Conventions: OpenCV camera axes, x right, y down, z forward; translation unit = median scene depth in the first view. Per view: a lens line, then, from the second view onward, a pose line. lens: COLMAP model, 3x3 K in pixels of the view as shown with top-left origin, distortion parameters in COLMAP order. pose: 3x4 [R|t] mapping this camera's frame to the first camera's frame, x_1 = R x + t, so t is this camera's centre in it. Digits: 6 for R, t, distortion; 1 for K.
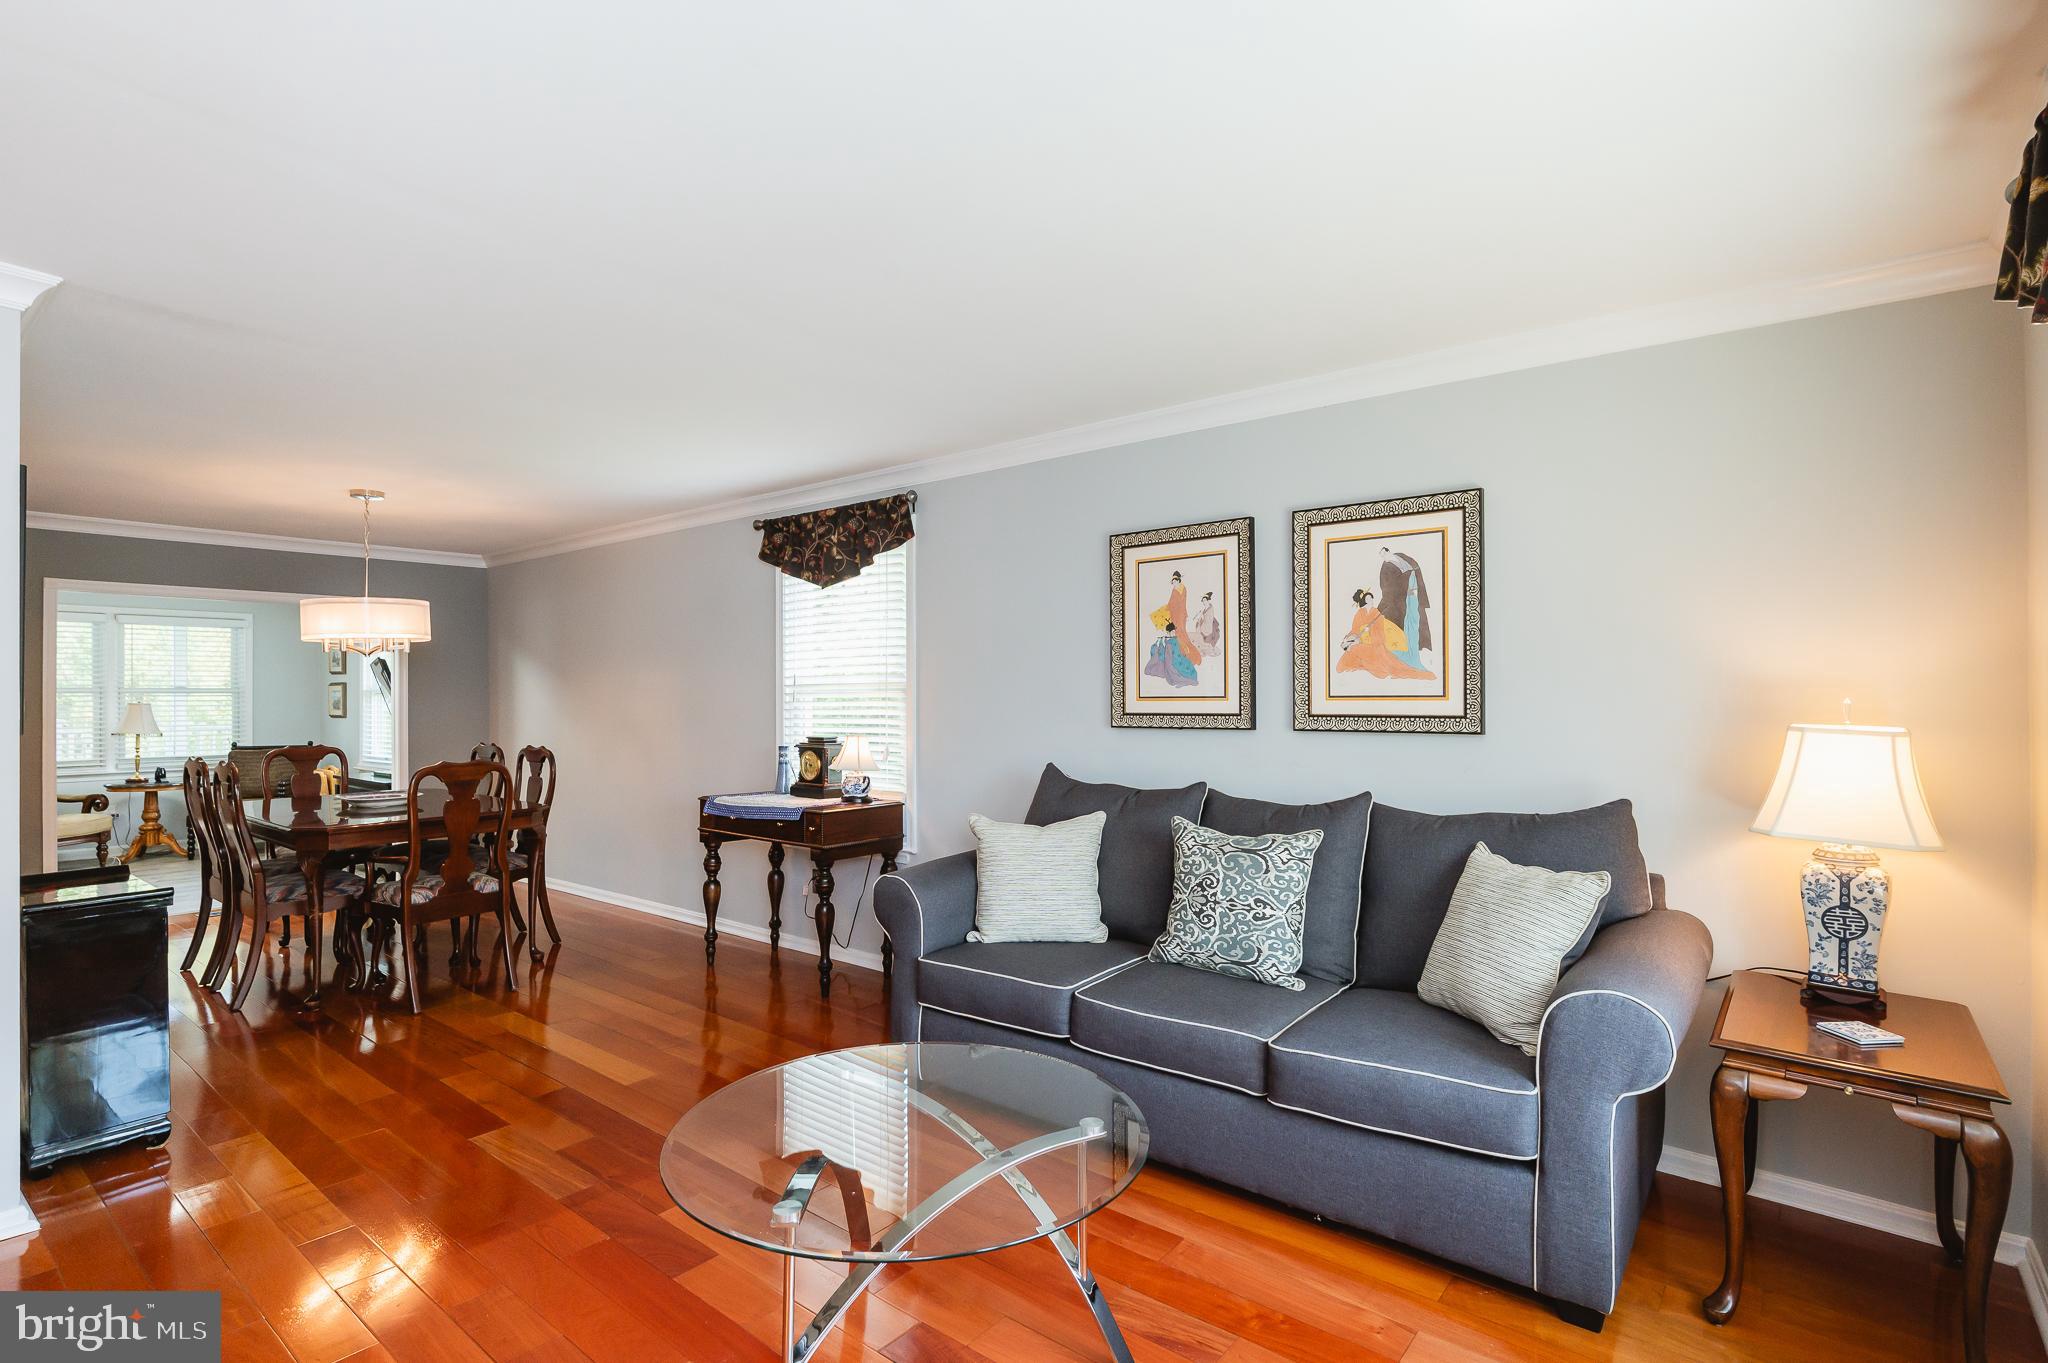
lens RADIAL K [[993.8, 0, 1022.9], [0, 993.8, 689.6], [0, 0, 1]] dist [0.001019, -0.000074]
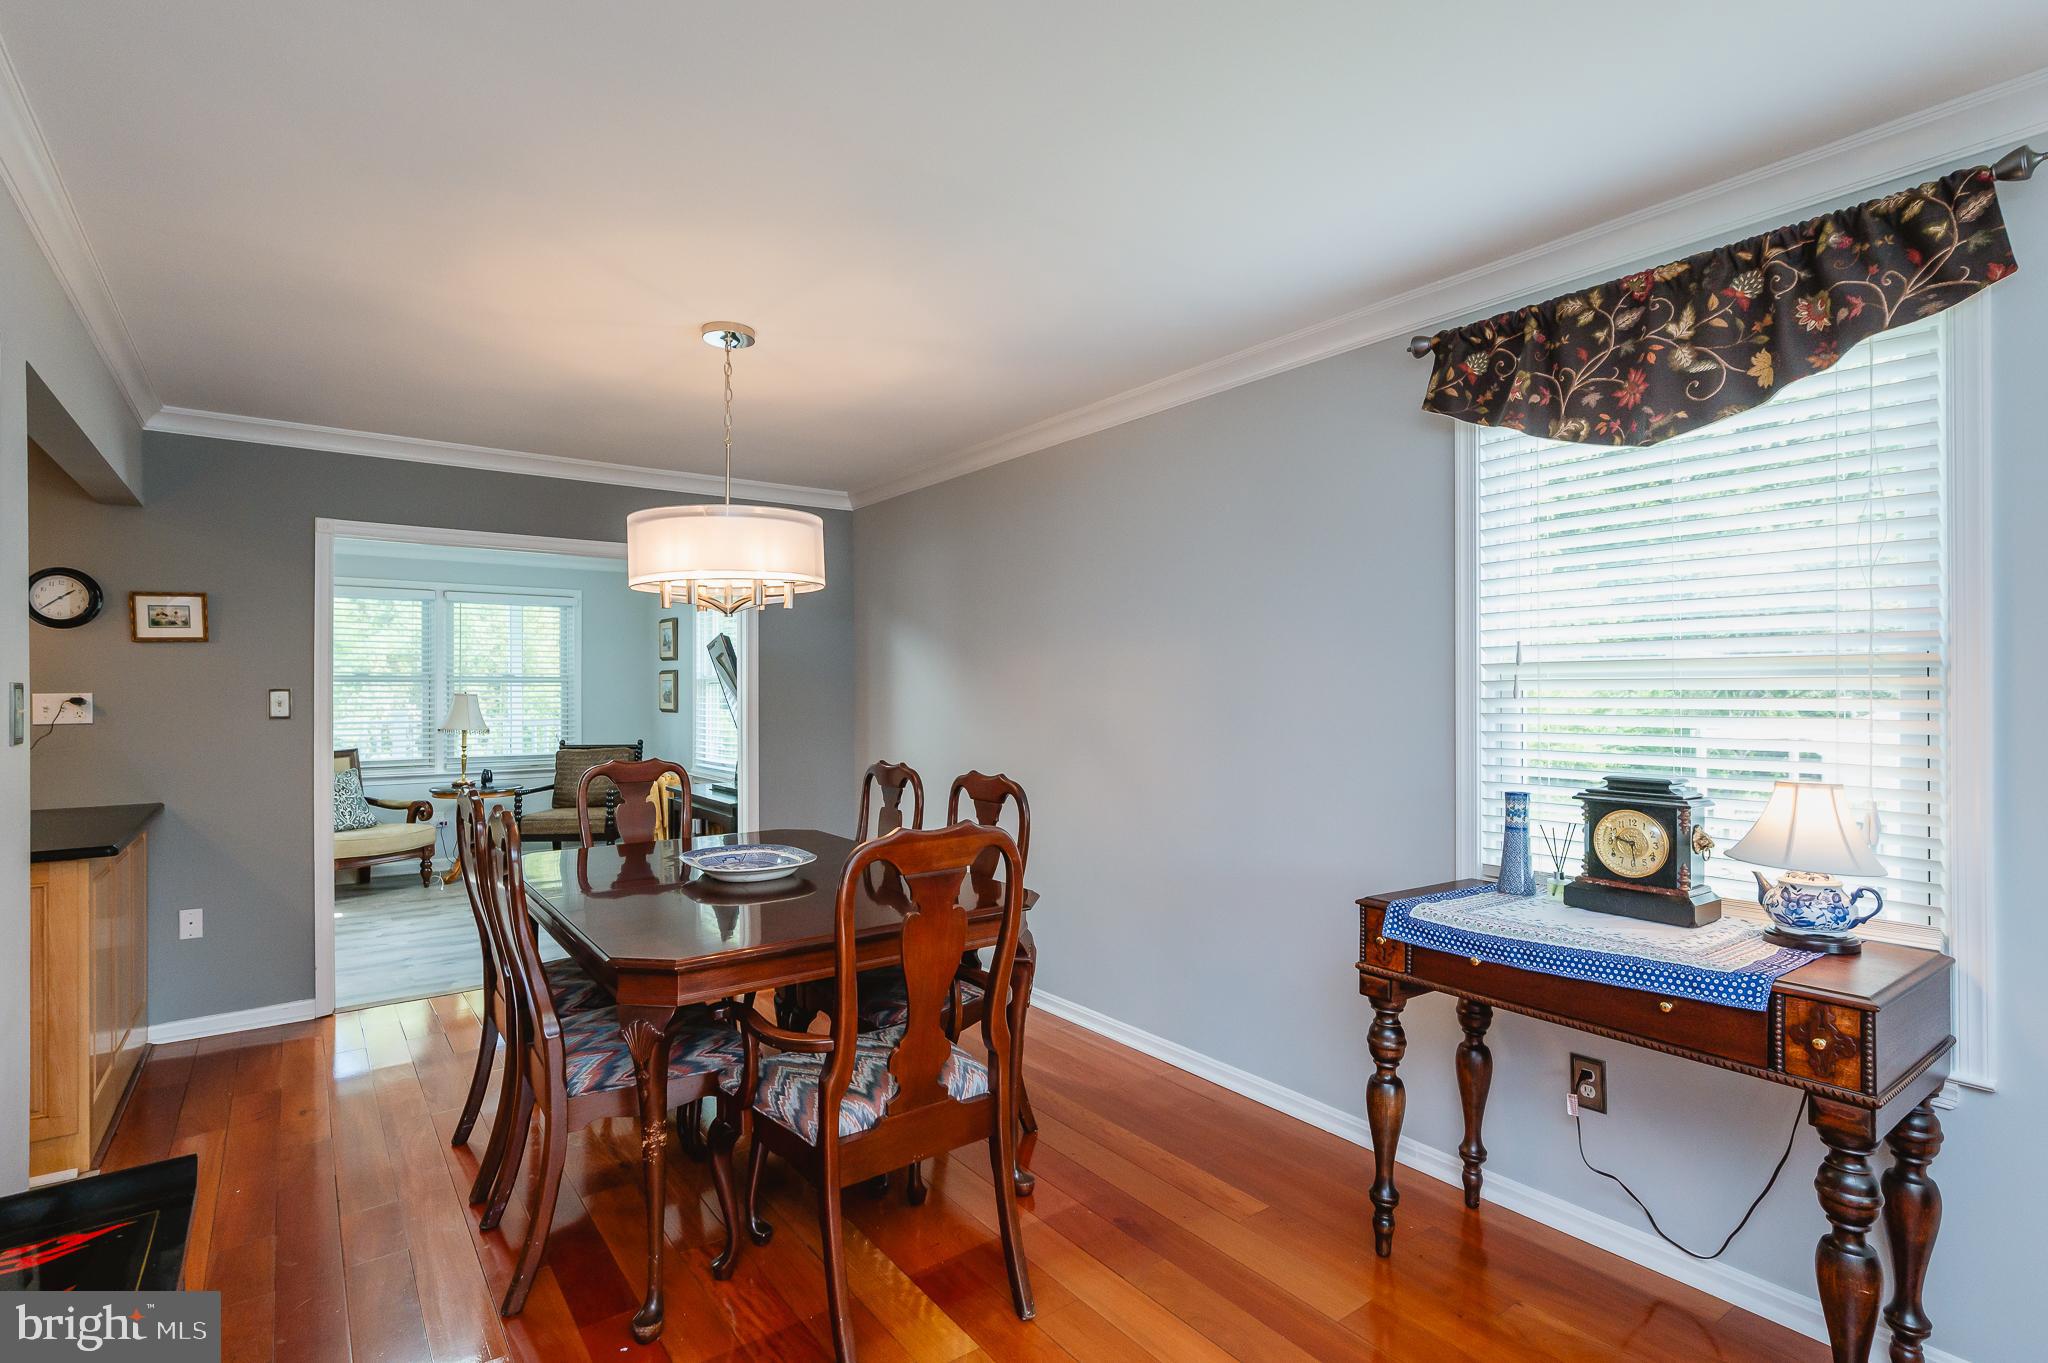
lens RADIAL K [[993.8, 0, 1028.3], [0, 993.8, 687.9], [0, 0, 1]] dist [0.001019, -0.000074]
pose [[0.969322, 0.003055, -0.245776, -0.346787], [-0.001695, 0.999982, 0.005746, 0.004747], [0.245789, -0.005153, 0.969310, 0.480246]]
